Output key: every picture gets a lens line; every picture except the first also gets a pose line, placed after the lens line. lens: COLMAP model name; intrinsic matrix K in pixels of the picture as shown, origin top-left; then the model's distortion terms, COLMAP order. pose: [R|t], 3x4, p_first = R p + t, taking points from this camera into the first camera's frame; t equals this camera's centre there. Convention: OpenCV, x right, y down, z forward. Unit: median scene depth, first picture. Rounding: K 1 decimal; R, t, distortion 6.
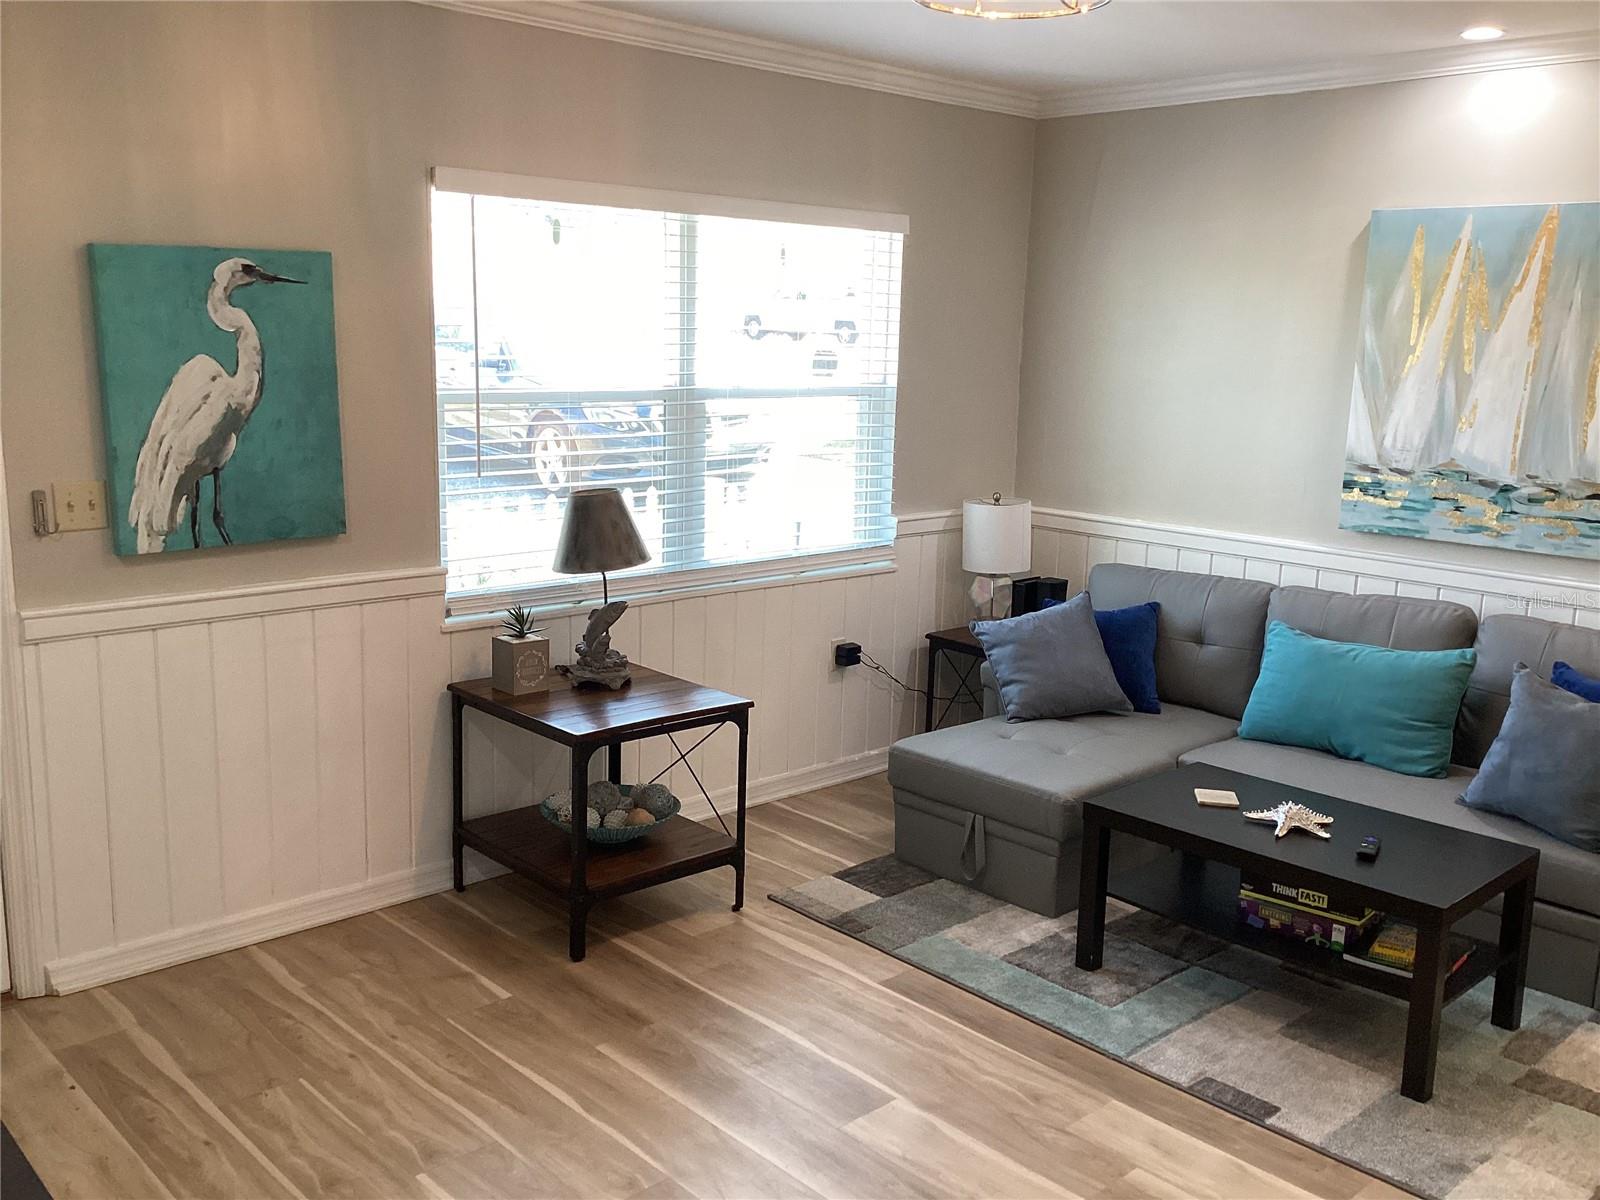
lens RADIAL K [[1445.3, 0, 792.7], [0, 1445.3, 616.5], [0, 0, 1]] dist [0.117504, -0.198313]
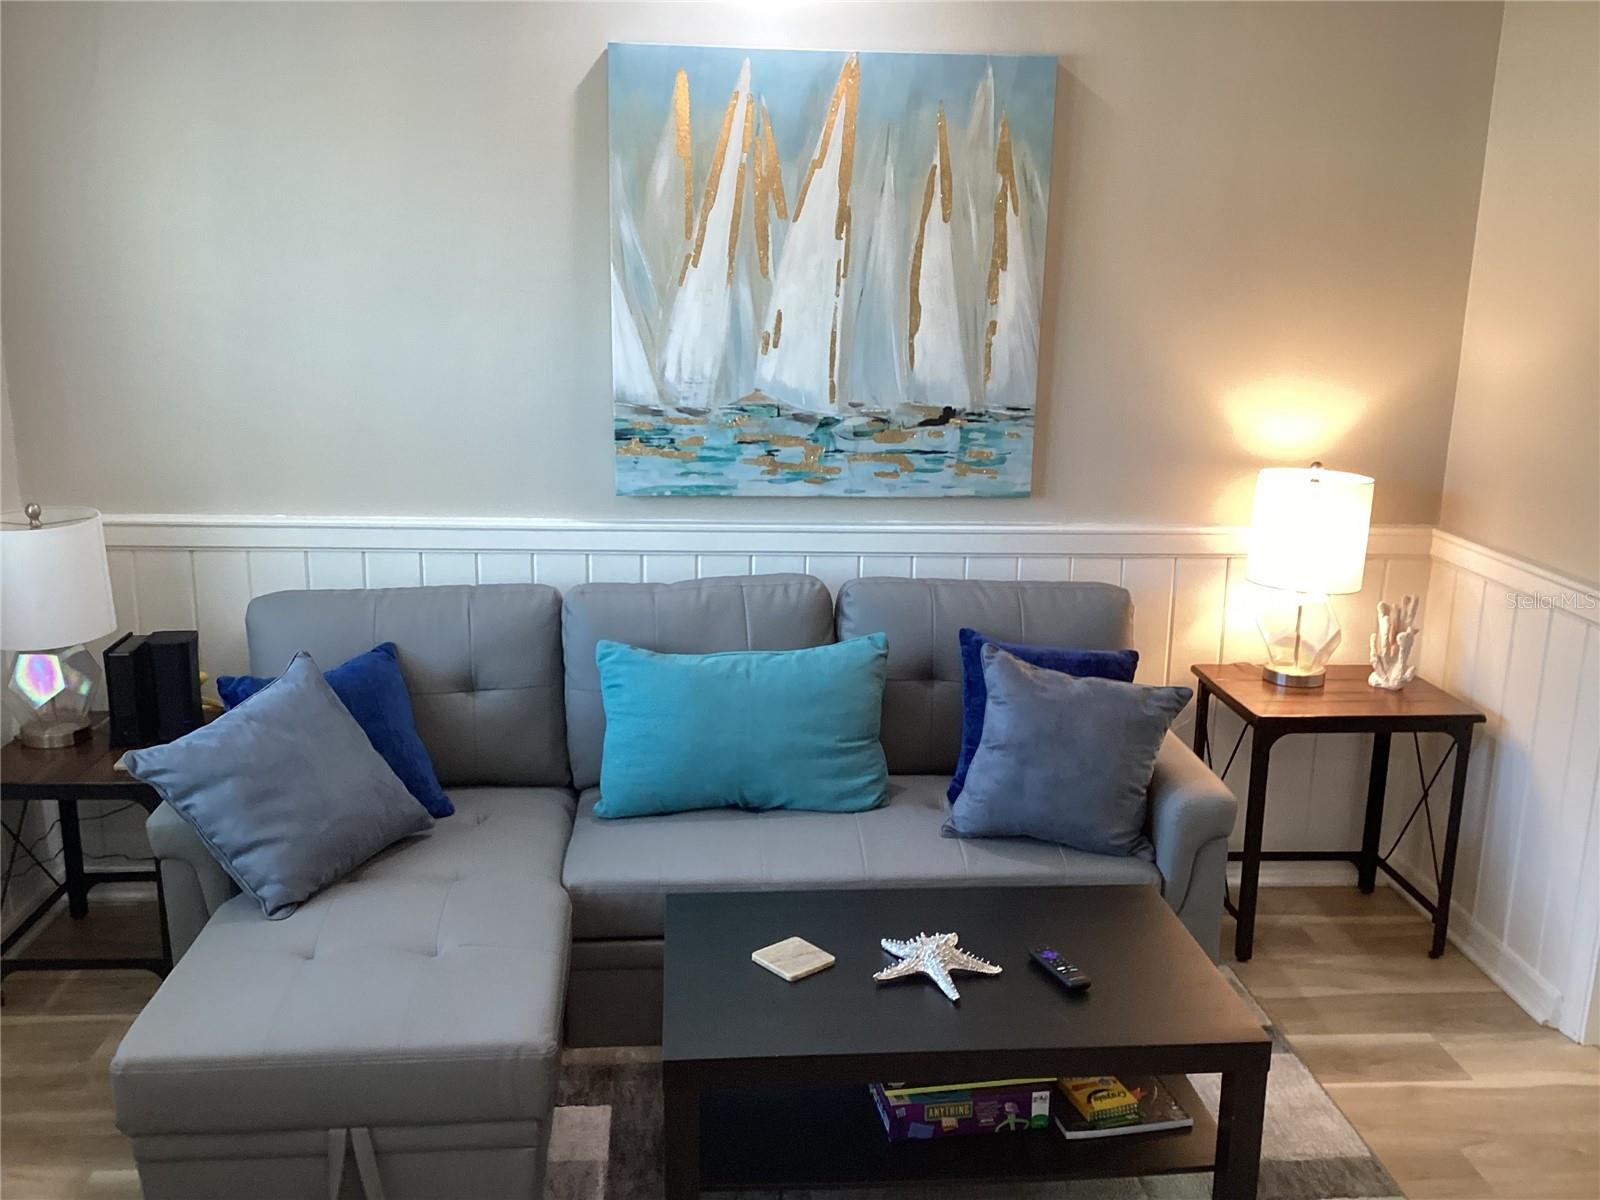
lens RADIAL K [[1445.3, 0, 799.2], [0, 1445.3, 603.1], [0, 0, 1]] dist [0.117504, -0.198313]
pose [[0.629136, -0.198174, 0.751608, -0.134087], [0.151847, 0.979658, 0.131199, -0.096261], [-0.762319, 0.031587, 0.646430, 0.506310]]
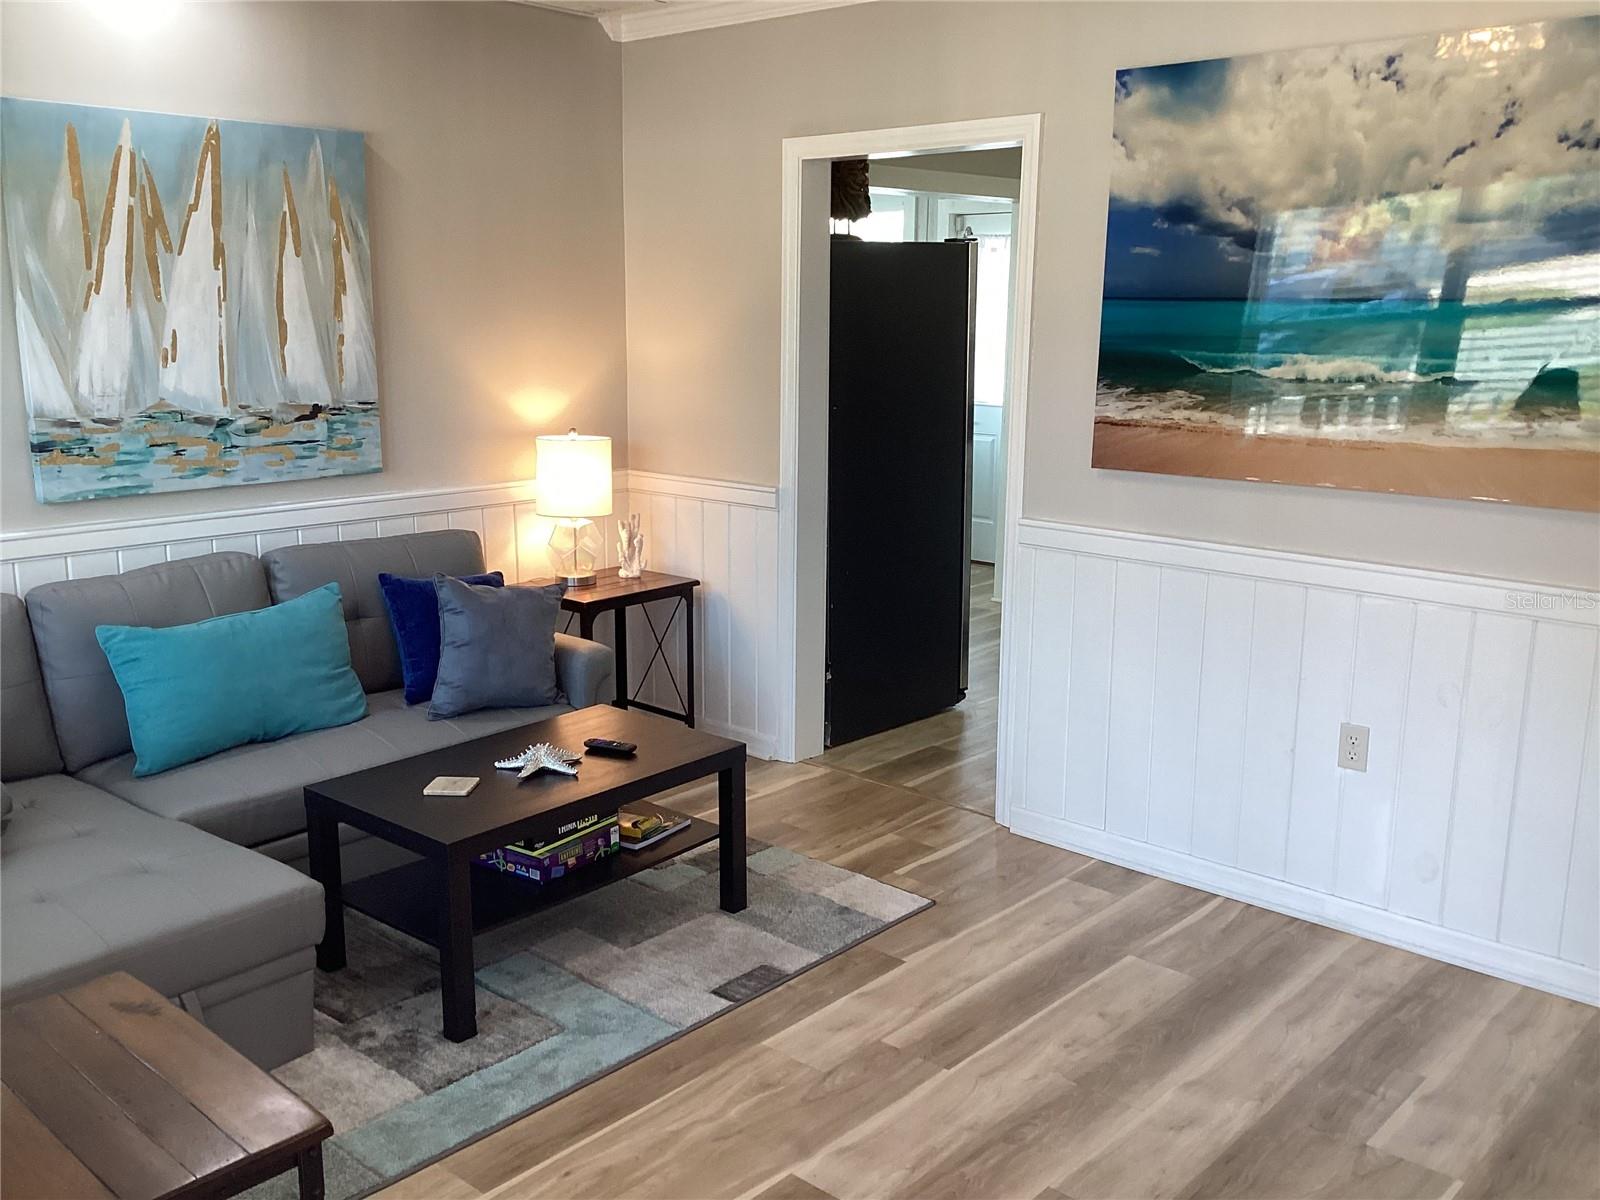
lens RADIAL K [[1445.3, 0, 804.5], [0, 1445.3, 610.8], [0, 0, 1]] dist [0.117504, -0.198313]
pose [[-0.095422, -0.237424, 0.966708, -0.489688], [0.187039, 0.949566, 0.251676, -0.139613], [-0.977707, 0.204828, -0.046202, 0.702679]]
